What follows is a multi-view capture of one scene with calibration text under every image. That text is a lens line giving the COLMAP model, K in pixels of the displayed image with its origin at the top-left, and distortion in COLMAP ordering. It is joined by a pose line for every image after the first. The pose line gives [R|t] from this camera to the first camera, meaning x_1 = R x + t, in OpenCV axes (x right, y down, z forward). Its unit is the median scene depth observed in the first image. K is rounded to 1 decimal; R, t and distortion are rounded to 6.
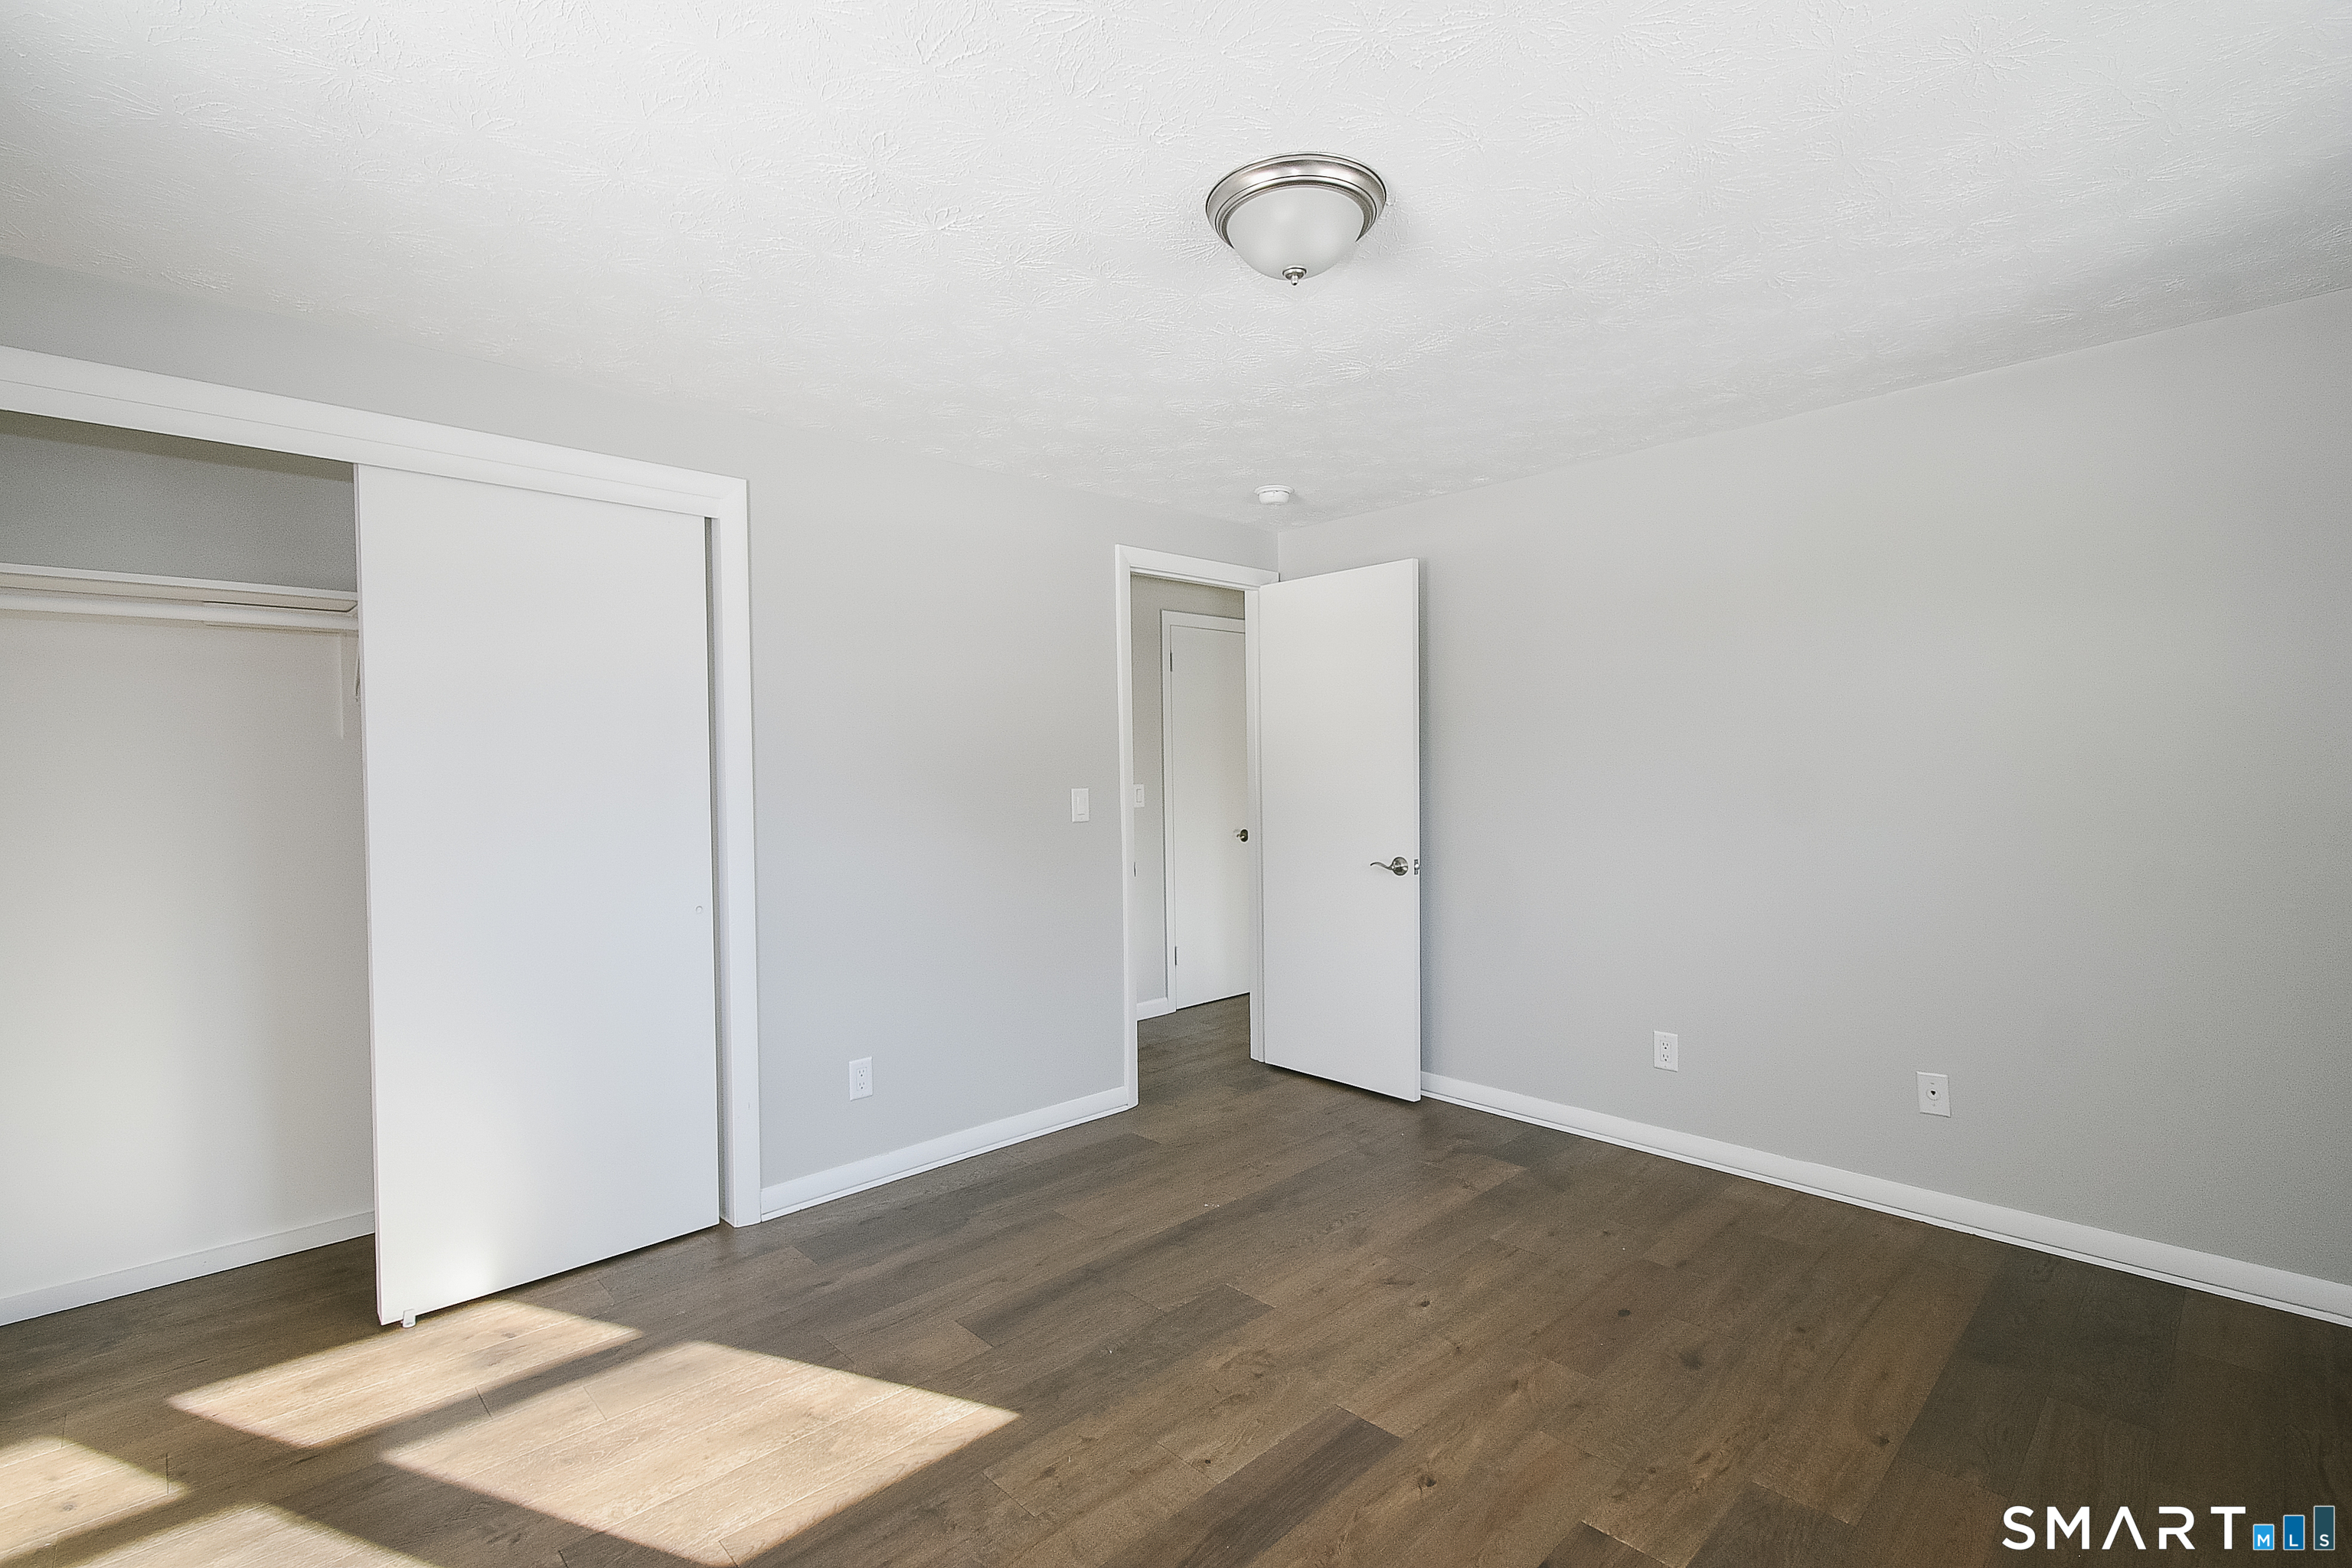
lens RADIAL K [[1050.9, 0, 1172.8], [0, 1050.9, 790.7], [0, 0, 1]] dist [0.006116, -0.001449]
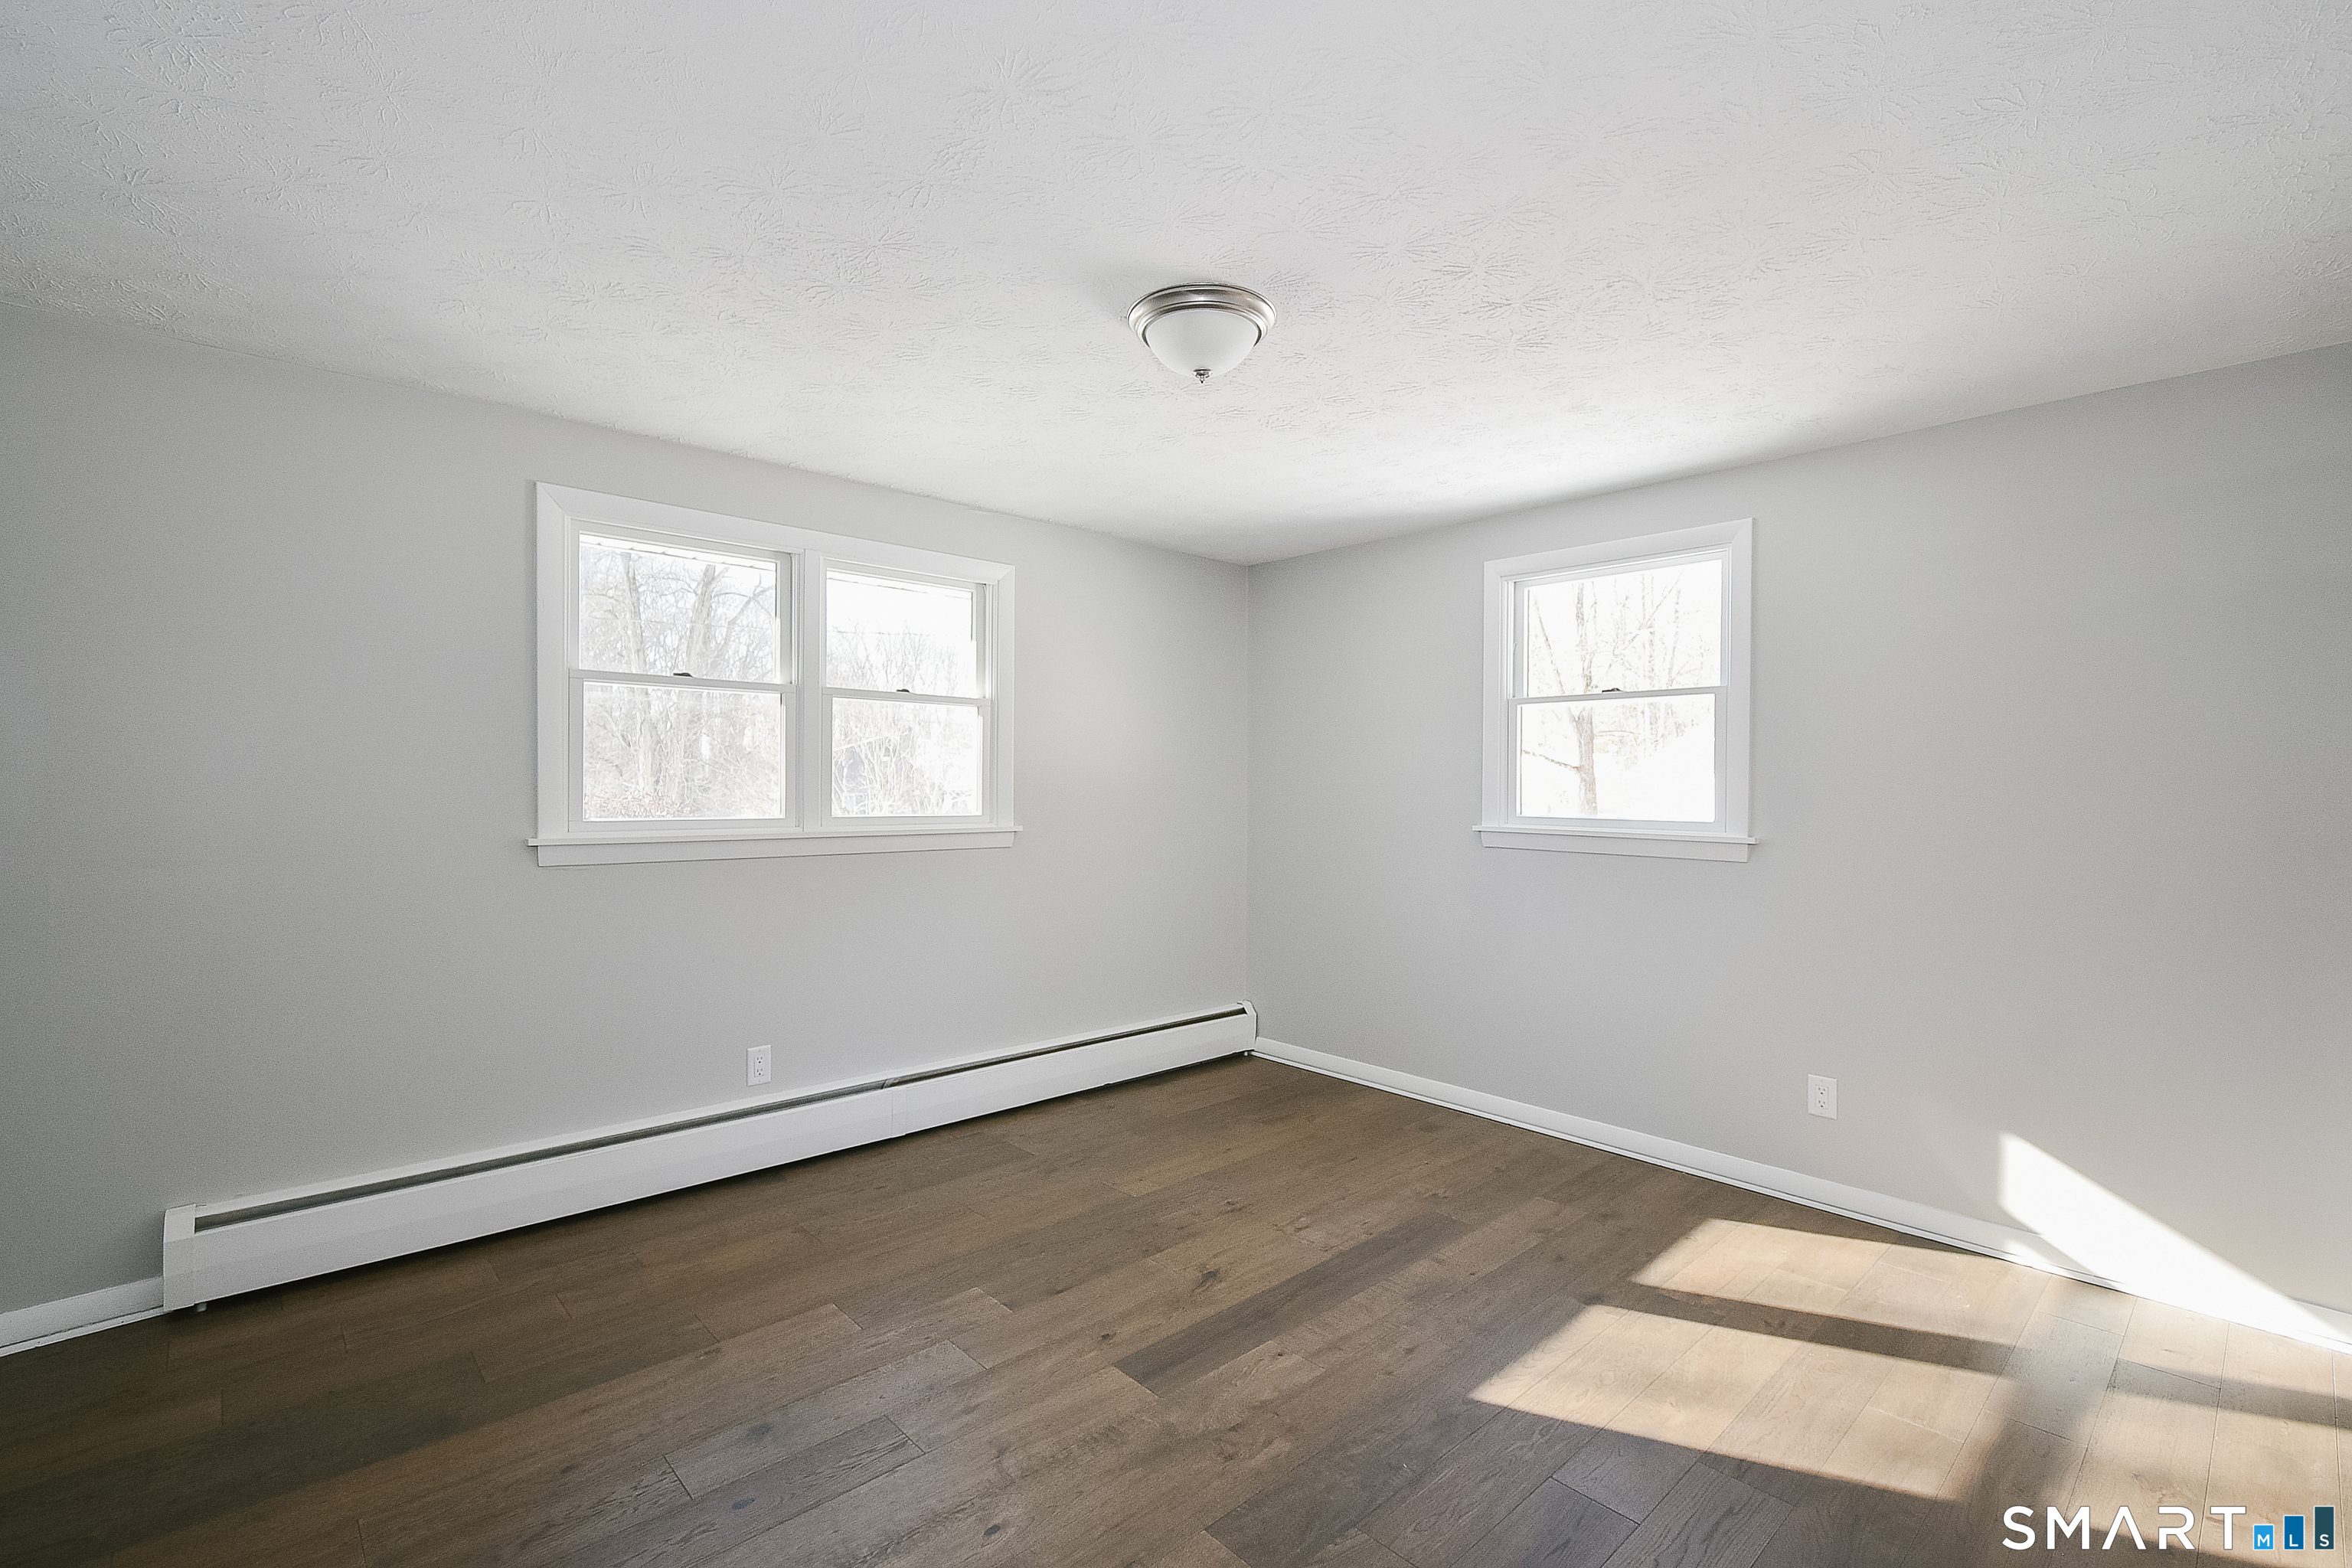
lens RADIAL K [[1050.9, 0, 1172.8], [0, 1050.9, 790.7], [0, 0, 1]] dist [0.006116, -0.001449]
pose [[-0.999818, 0.005223, 0.018338, 0.126585], [0.005729, 0.999602, 0.027615, -0.043830], [-0.018187, 0.027715, -0.999450, 2.117198]]
